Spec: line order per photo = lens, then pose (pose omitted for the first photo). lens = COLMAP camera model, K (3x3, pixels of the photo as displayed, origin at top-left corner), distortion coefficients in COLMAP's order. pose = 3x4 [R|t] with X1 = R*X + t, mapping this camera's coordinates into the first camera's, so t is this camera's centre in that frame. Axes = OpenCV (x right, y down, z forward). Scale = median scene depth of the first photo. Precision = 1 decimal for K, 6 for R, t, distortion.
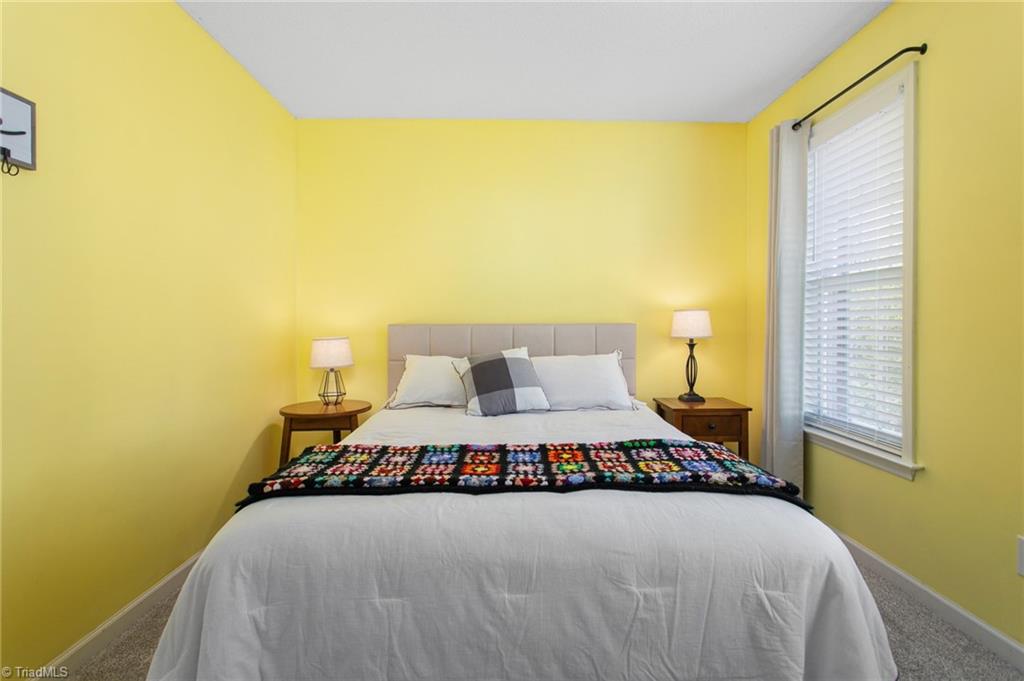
lens RADIAL K [[494.3, 0, 512.3], [0, 494.3, 332.8], [0, 0, 1]] dist [-0.000600, 0.003333]
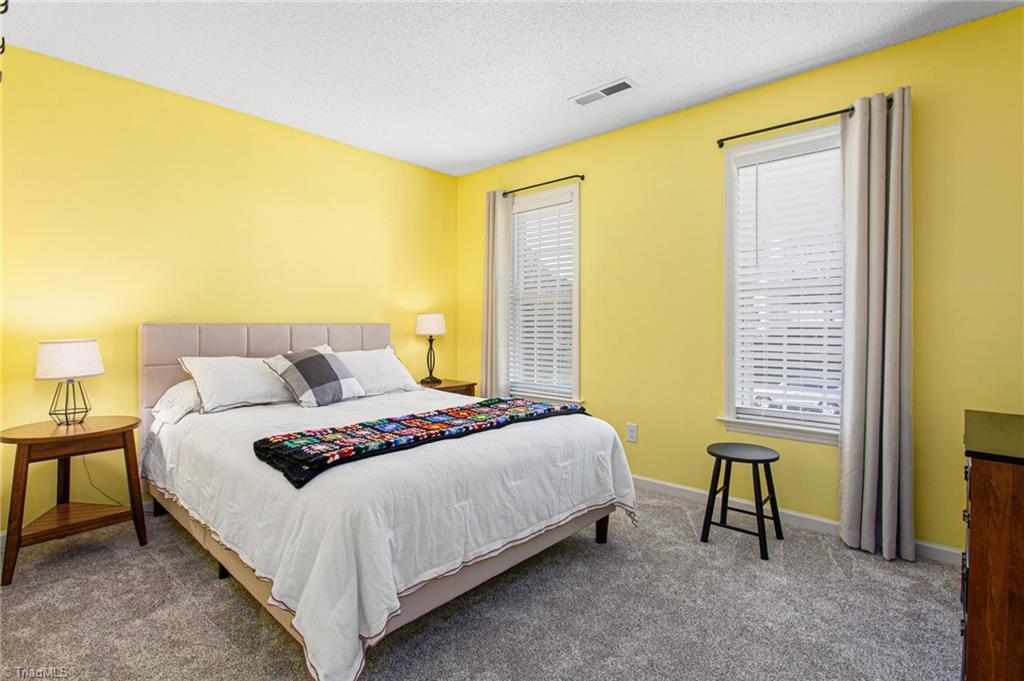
lens RADIAL K [[494.3, 0, 514.2], [0, 494.3, 337.4], [0, 0, 1]] dist [-0.000600, 0.003333]
pose [[0.689090, -0.015509, 0.724510, -0.542871], [0.009575, 0.999879, 0.012297, 0.004189], [-0.724613, -0.001537, 0.689154, -0.076085]]
